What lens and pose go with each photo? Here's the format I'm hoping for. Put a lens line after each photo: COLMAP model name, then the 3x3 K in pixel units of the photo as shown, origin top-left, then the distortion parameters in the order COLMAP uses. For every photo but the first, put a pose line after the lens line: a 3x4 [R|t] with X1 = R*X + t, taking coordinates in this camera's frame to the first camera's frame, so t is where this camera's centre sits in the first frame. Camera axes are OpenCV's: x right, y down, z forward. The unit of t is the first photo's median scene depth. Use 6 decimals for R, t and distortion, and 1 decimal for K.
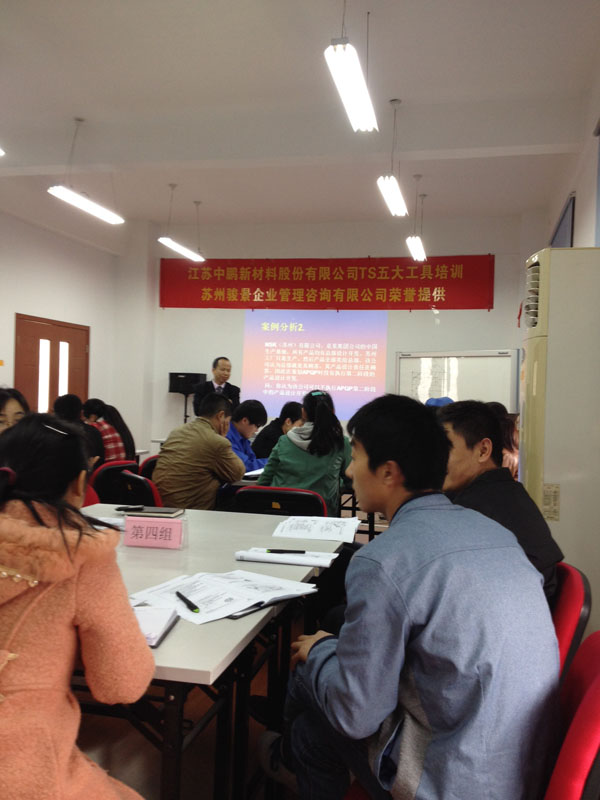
lens RADIAL K [[818.3, 0, 300.1], [0, 818.3, 398.2], [0, 0, 1]] dist [0.024705, 0.000000]
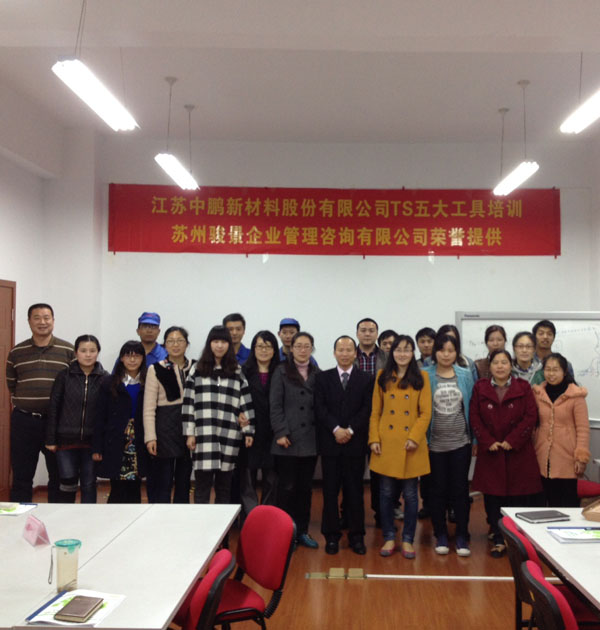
lens RADIAL K [[873.2, 0, 299.9], [0, 873.2, 316.4], [0, 0, 1]] dist [-0.013633, 0.000000]
pose [[0.962682, -0.016218, 0.270147, -0.232090], [0.025500, 0.999198, -0.030884, -0.027771], [-0.269429, 0.036620, 0.962324, 0.233979]]
